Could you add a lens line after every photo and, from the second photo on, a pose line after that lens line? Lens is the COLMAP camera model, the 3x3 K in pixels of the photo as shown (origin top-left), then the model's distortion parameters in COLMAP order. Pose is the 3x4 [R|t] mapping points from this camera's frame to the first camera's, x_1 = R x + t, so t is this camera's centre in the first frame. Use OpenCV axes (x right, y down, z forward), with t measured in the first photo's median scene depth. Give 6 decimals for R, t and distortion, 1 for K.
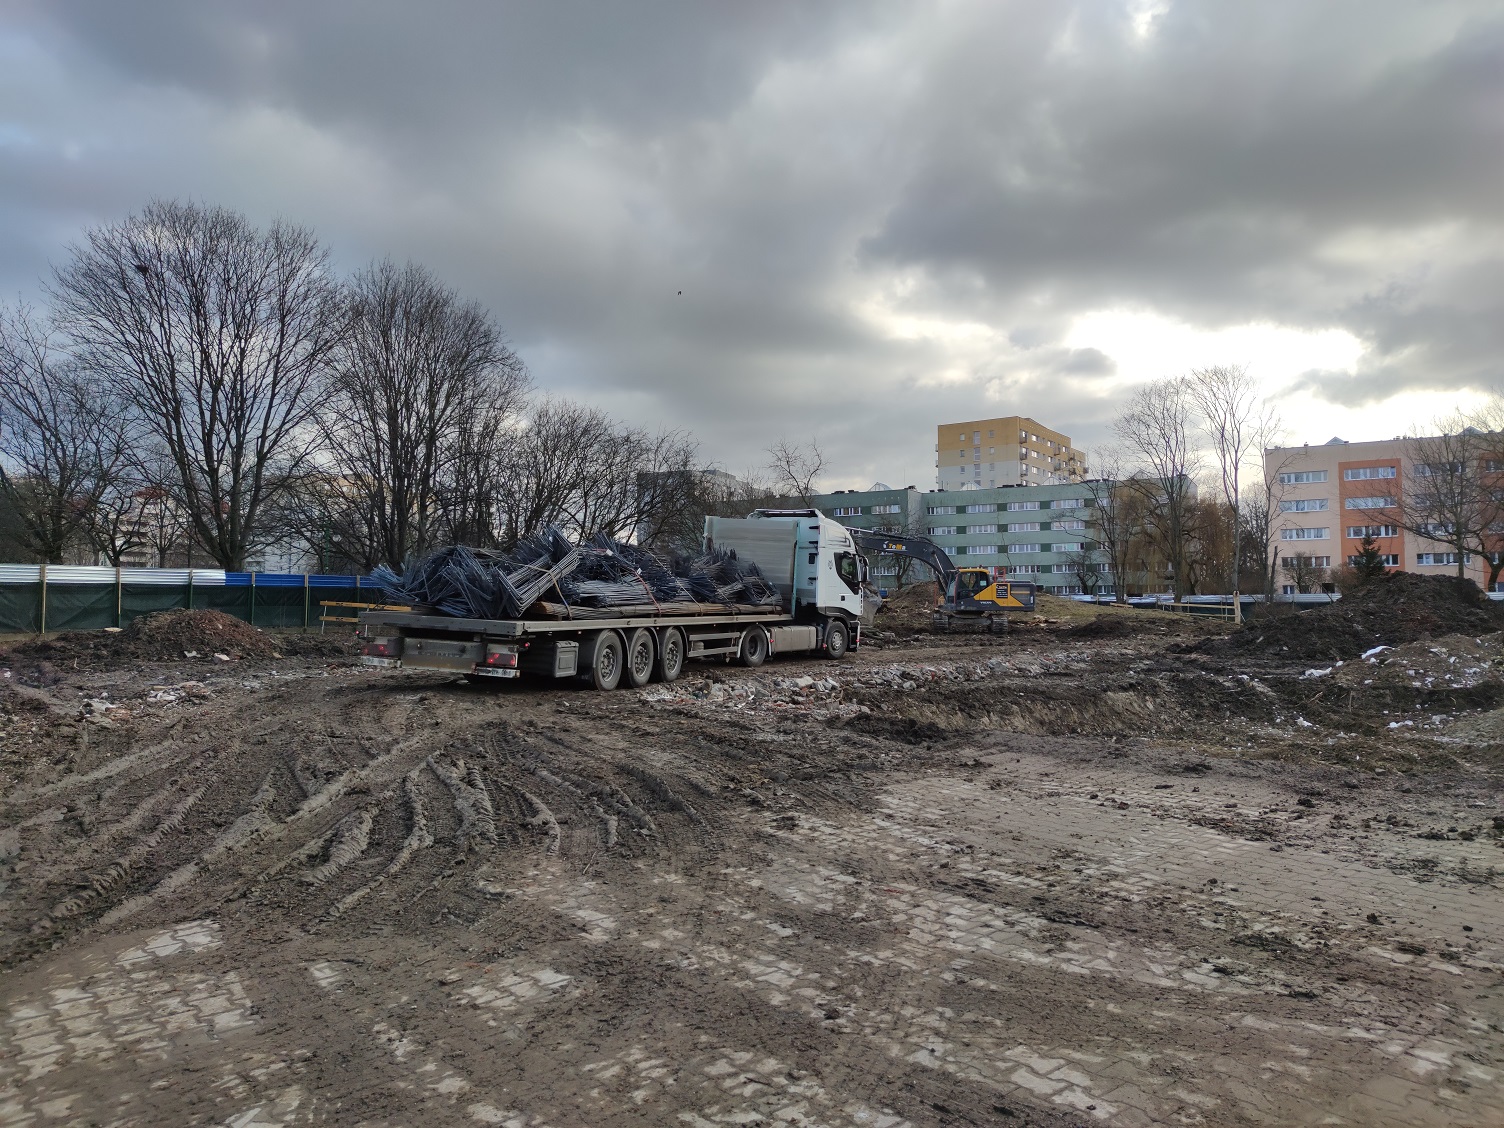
lens RADIAL K [[1058.5, 0, 760.3], [0, 1058.5, 561.5], [0, 0, 1]] dist [0.085226, -0.083330]
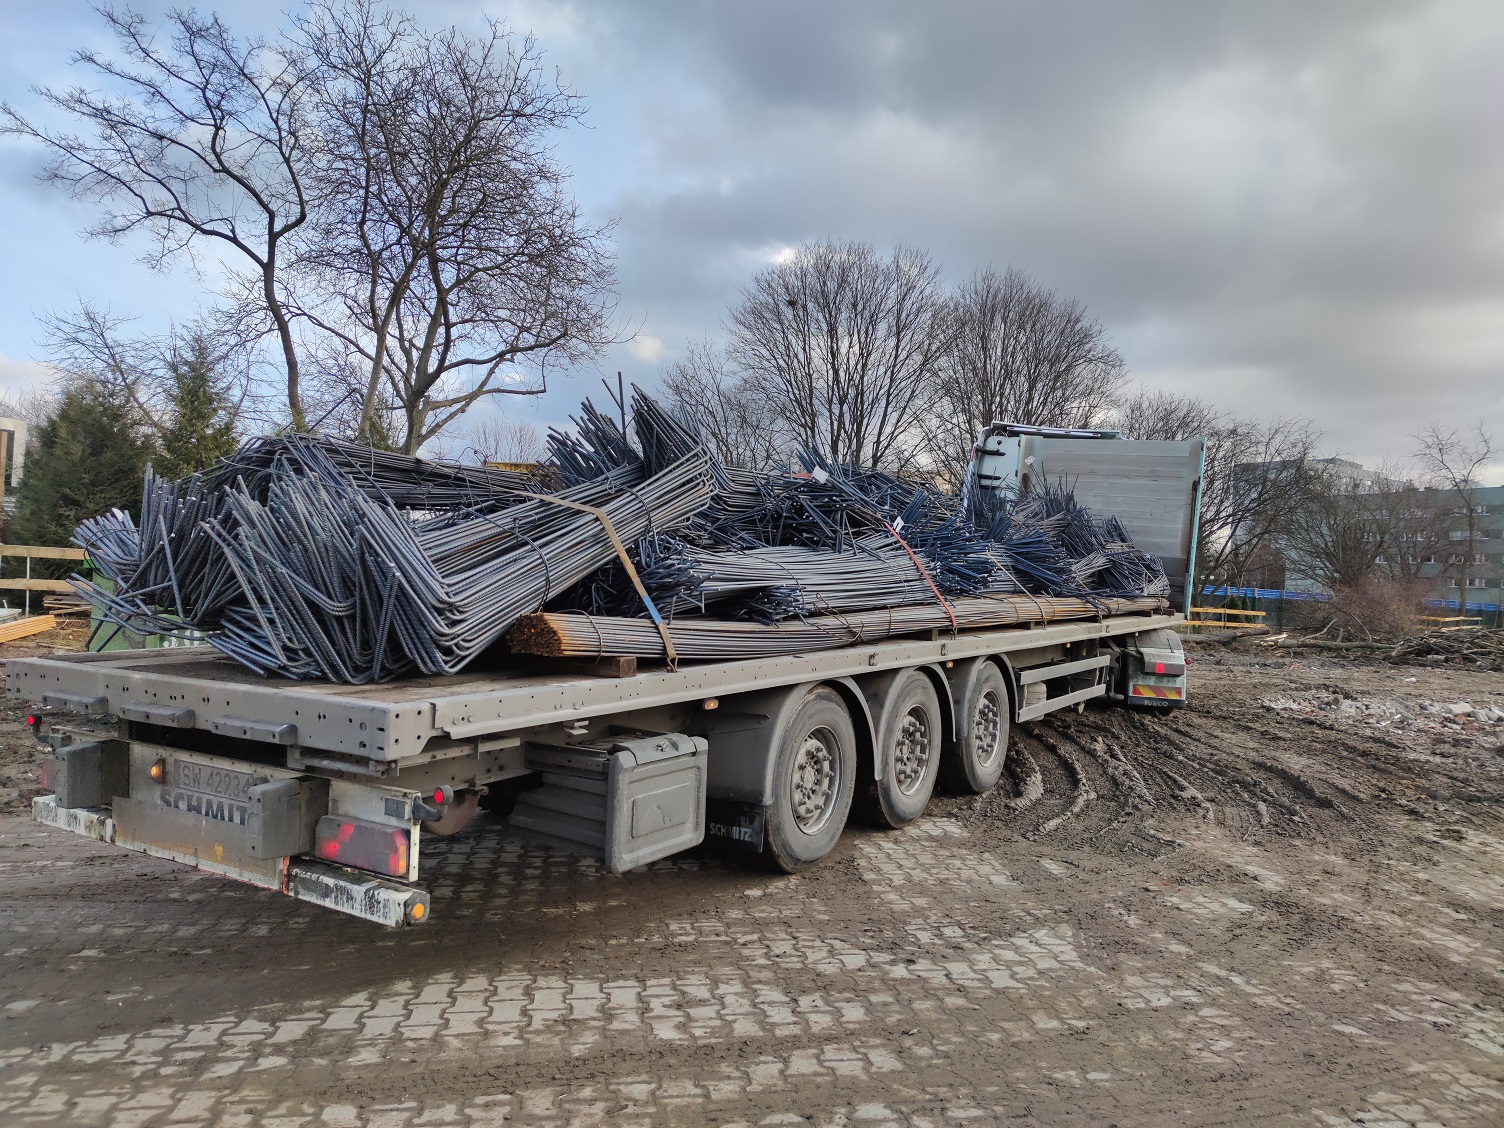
lens RADIAL K [[1055.8, 0, 752.0], [0, 1055.8, 564.0], [0, 0, 1]] dist [0.094289, -0.085771]
pose [[0.859625, 0.034493, -0.509760, -0.022748], [-0.030531, 0.999403, 0.016140, -0.006309], [0.510012, 0.001690, 0.860165, -0.163610]]
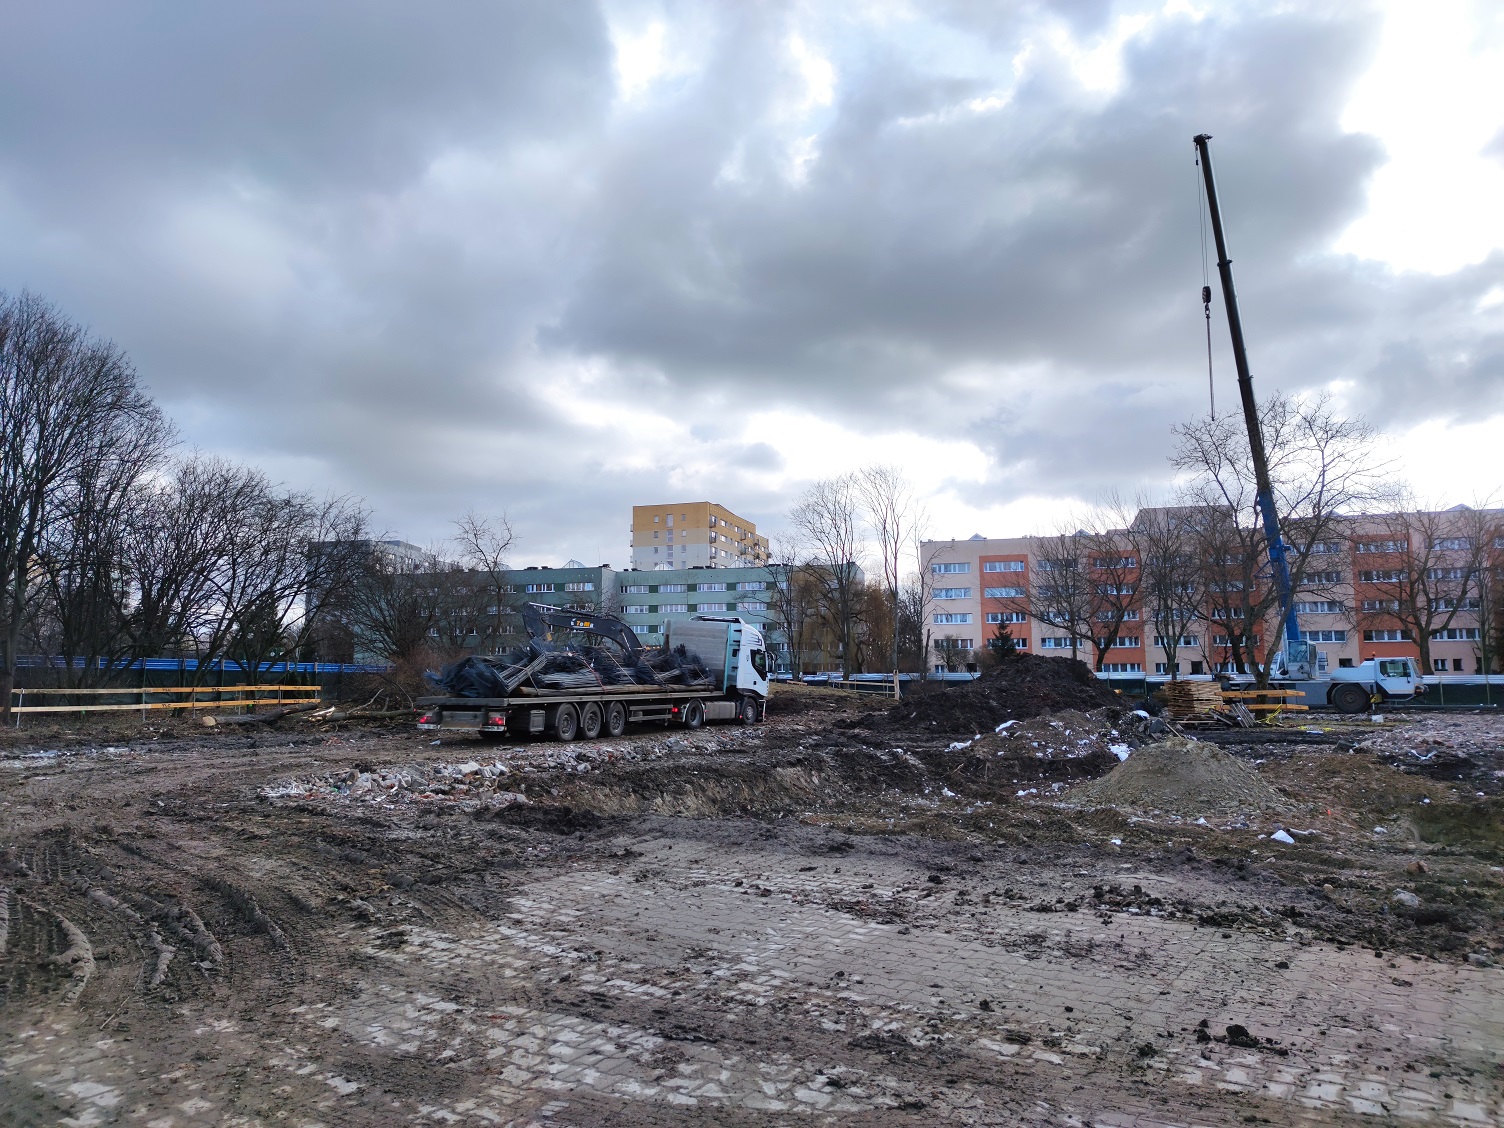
lens RADIAL K [[1050.5, 0, 752.0], [0, 1050.5, 564.0], [0, 0, 1]] dist [0.123972, -0.143925]
pose [[0.961031, 0.030582, 0.274743, 0.039349], [-0.010821, 0.997262, -0.073157, 0.001536], [-0.276228, 0.067333, 0.958730, 0.045666]]
